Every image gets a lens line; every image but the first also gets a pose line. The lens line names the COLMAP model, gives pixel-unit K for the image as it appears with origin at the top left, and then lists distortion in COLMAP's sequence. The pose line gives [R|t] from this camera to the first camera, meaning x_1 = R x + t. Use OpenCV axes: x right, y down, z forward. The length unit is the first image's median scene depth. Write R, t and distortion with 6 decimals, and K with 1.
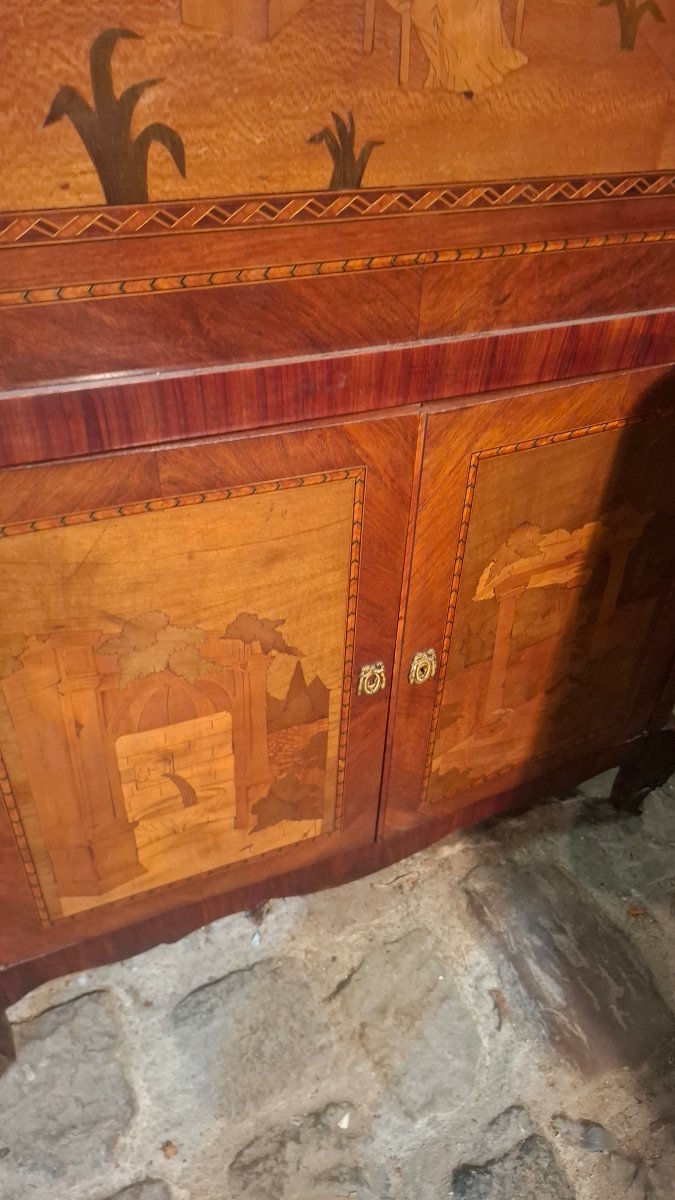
lens RADIAL K [[841.5, 0, 340.8], [0, 841.5, 584.3], [0, 0, 1]] dist [0.103245, -0.133939]
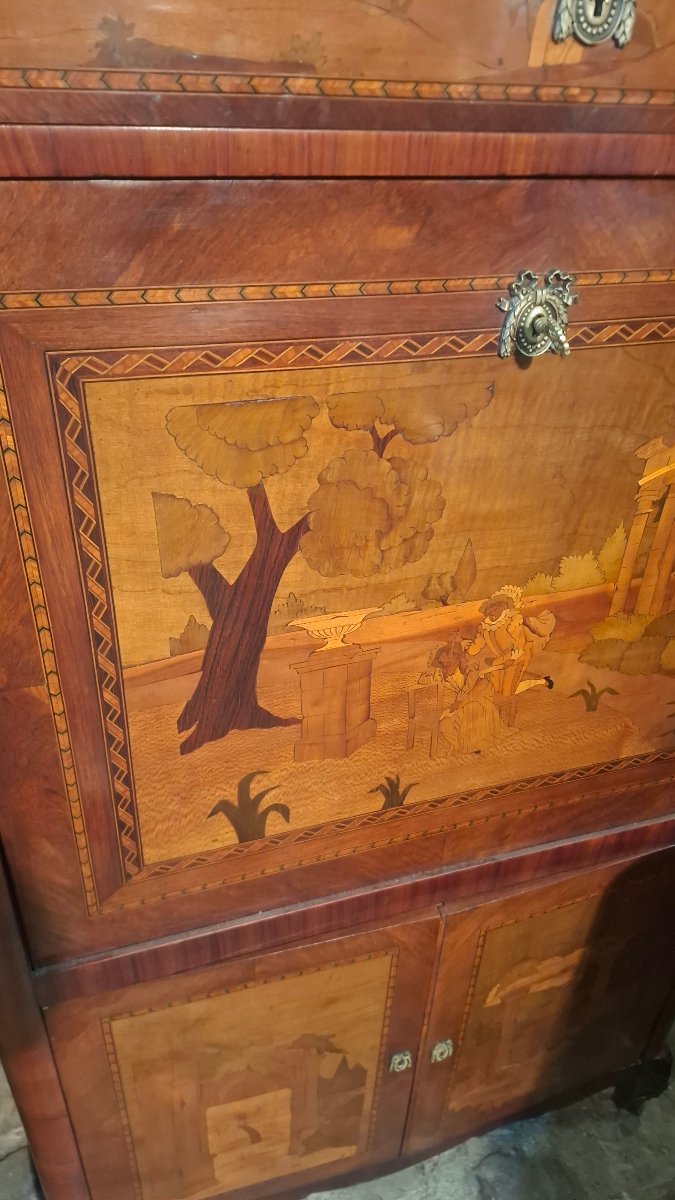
lens RADIAL K [[826.0, 0, 317.8], [0, 826.0, 590.9], [0, 0, 1]] dist [0.086460, -0.094129]
pose [[0.992253, 0.059735, -0.108929, 0.008792], [-0.068001, 0.994951, -0.073816, -0.541798], [0.103969, 0.080651, 0.991305, -0.375883]]
